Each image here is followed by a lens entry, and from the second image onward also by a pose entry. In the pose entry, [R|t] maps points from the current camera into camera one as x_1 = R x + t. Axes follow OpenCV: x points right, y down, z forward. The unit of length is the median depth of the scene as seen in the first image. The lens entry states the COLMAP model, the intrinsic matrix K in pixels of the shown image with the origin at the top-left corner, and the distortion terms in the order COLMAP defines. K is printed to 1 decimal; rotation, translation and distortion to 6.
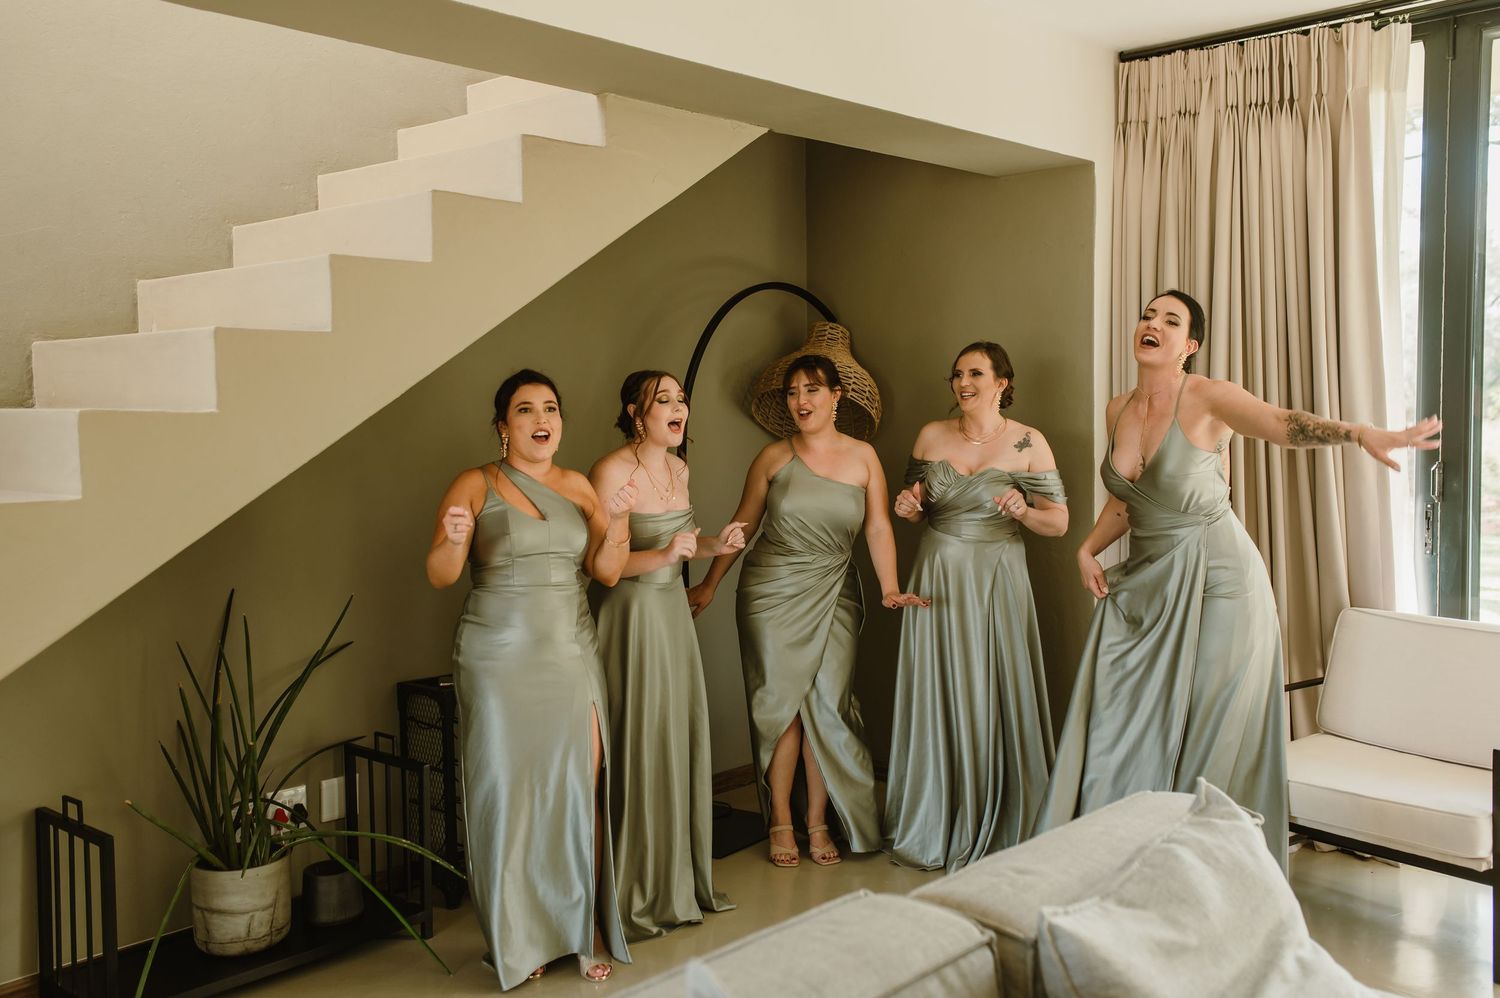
lens RADIAL K [[1411.8, 0, 750.0], [0, 1411.8, 499.0], [0, 0, 1]] dist [-0.002490, 0.076400]
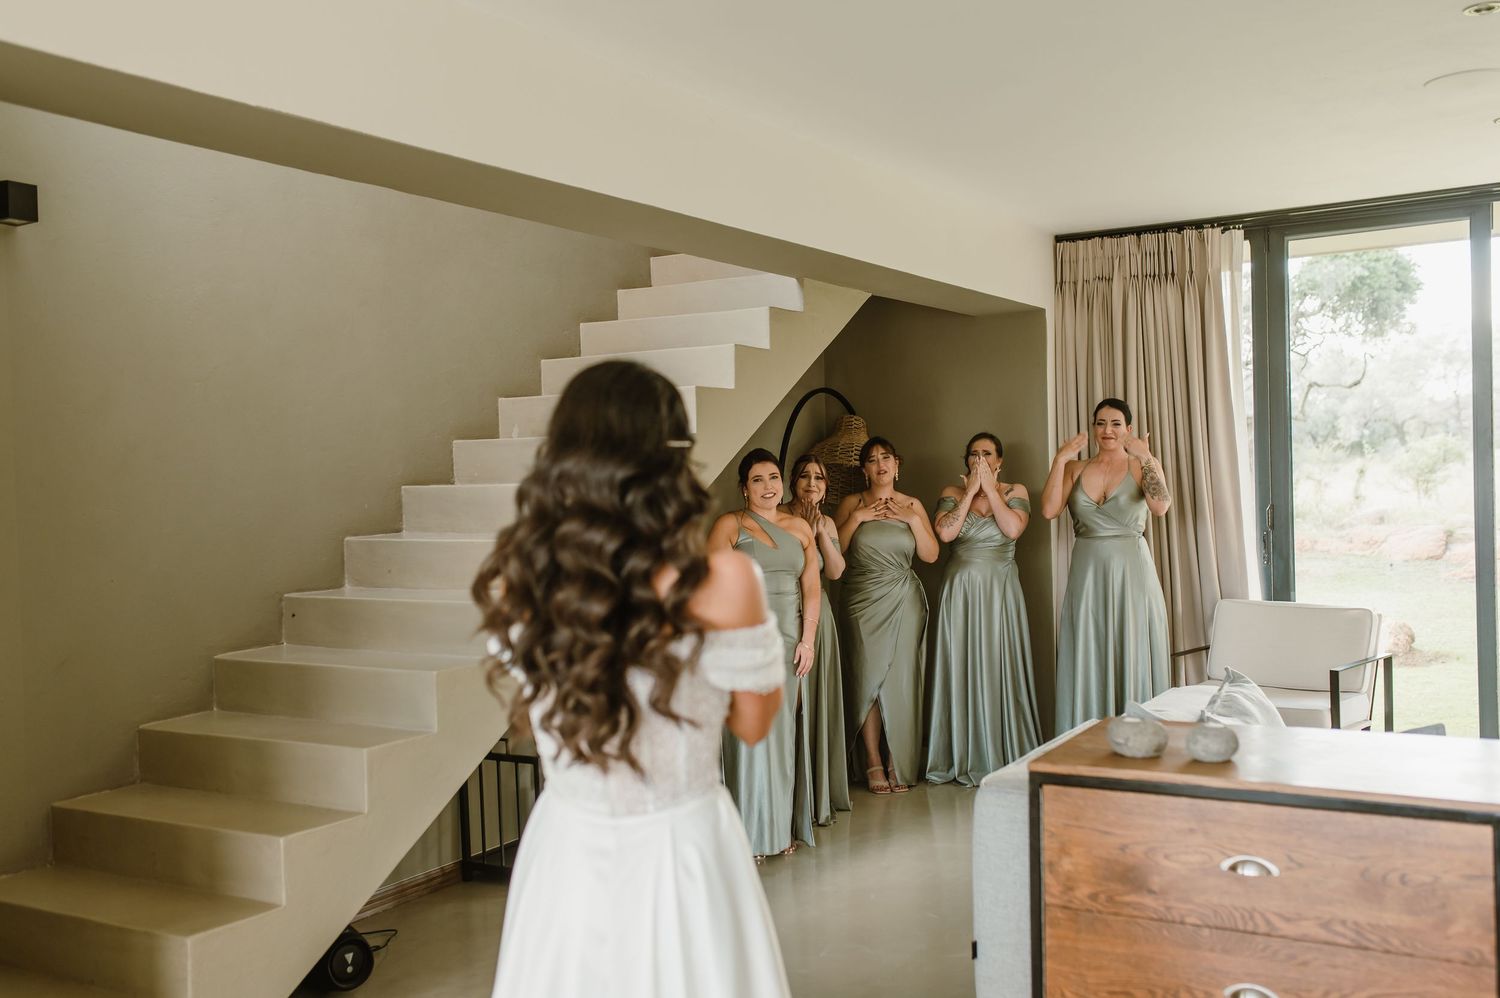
lens RADIAL K [[1449.3, 0, 750.0], [0, 1449.3, 499.0], [0, 0, 1]] dist [0.016114, 0.009965]
pose [[0.978680, -0.019518, 0.204462, -0.479115], [0.029989, 0.998385, -0.048240, 0.033325], [-0.203190, 0.053343, 0.977685, -0.536387]]
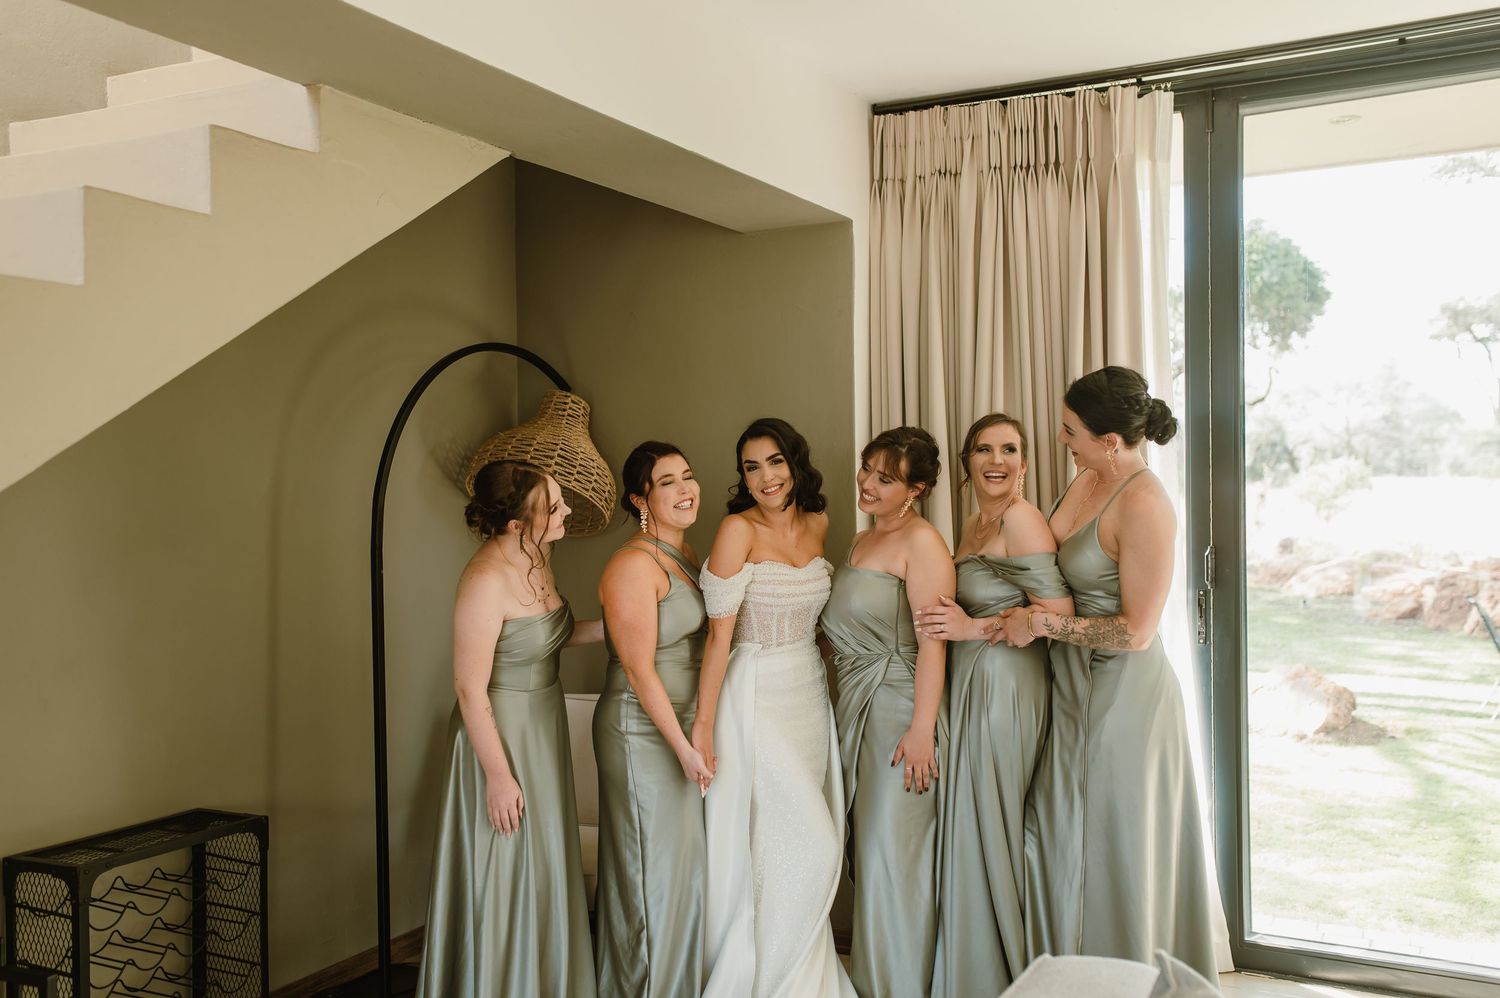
lens RADIAL K [[1411.8, 0, 750.0], [0, 1411.8, 499.0], [0, 0, 1]] dist [-0.002490, 0.076400]
pose [[0.964113, -0.002330, 0.265483, -0.077927], [0.018317, 0.998163, -0.057759, -0.009836], [-0.264861, 0.060549, 0.962384, 0.193639]]
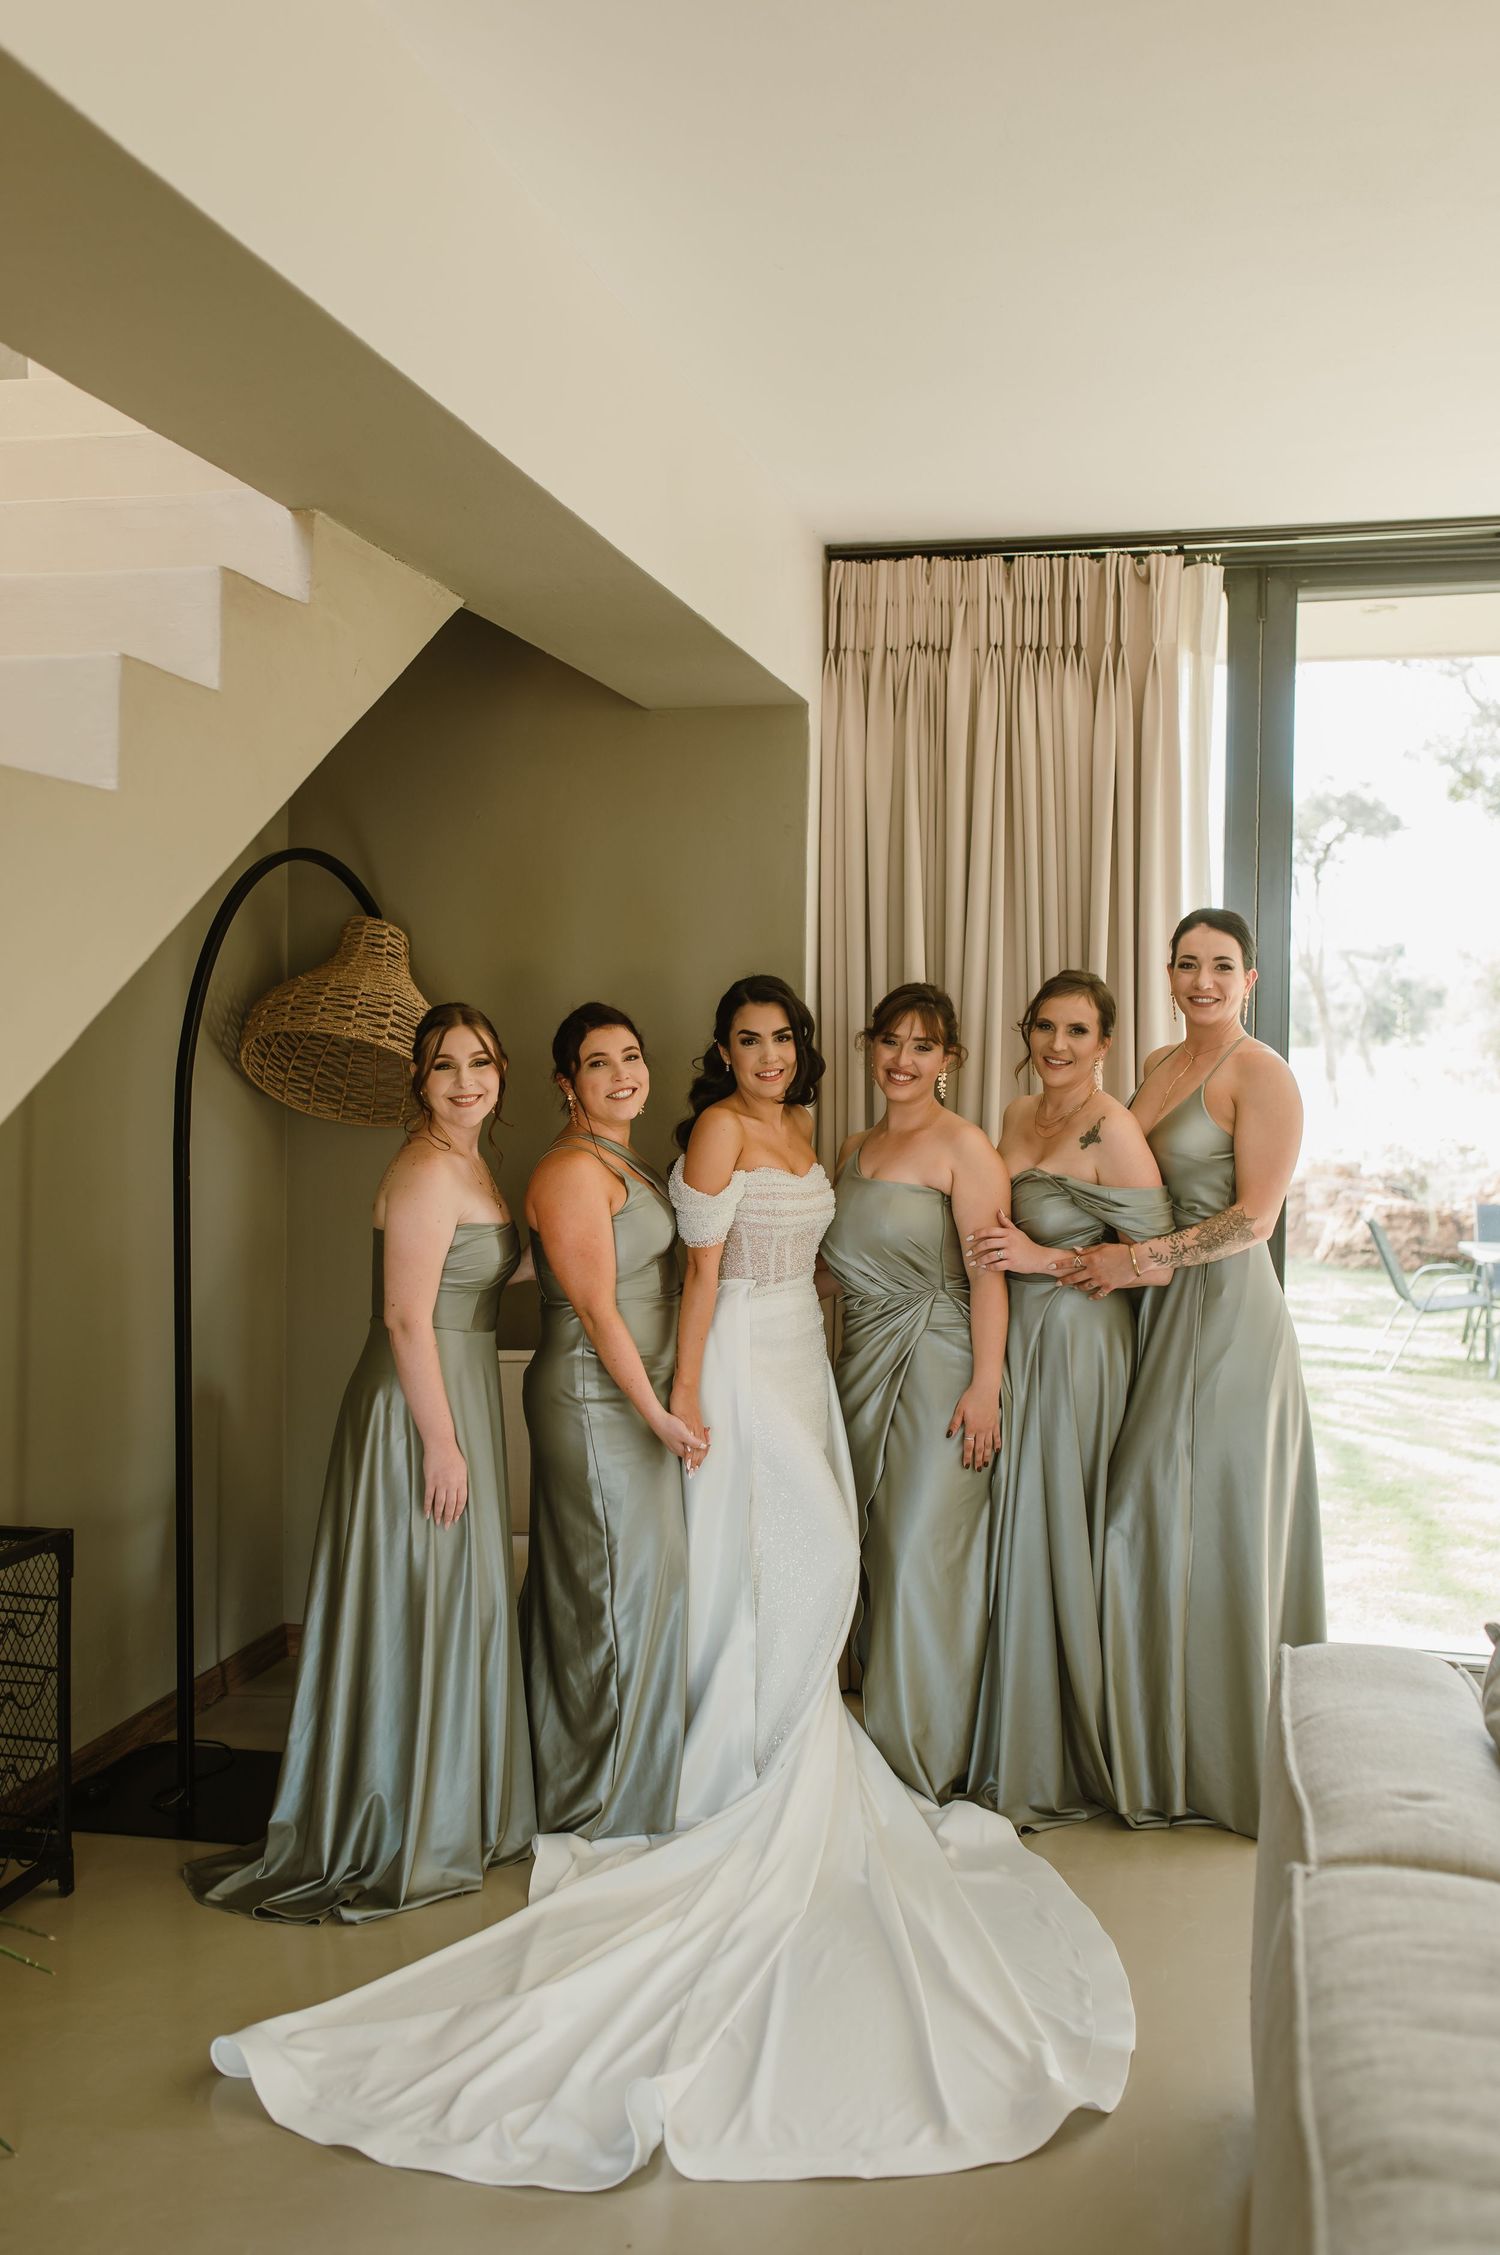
lens RADIAL K [[2157.8, 0, 752.6], [0, 2157.8, 1096.1], [0, 0, 1]] dist [-0.004065, 0.001765]
pose [[0.867337, 0.007101, 0.497671, -0.362717], [0.012859, 0.999245, -0.036667, -0.018955], [-0.497556, 0.038202, 0.866590, 0.168622]]
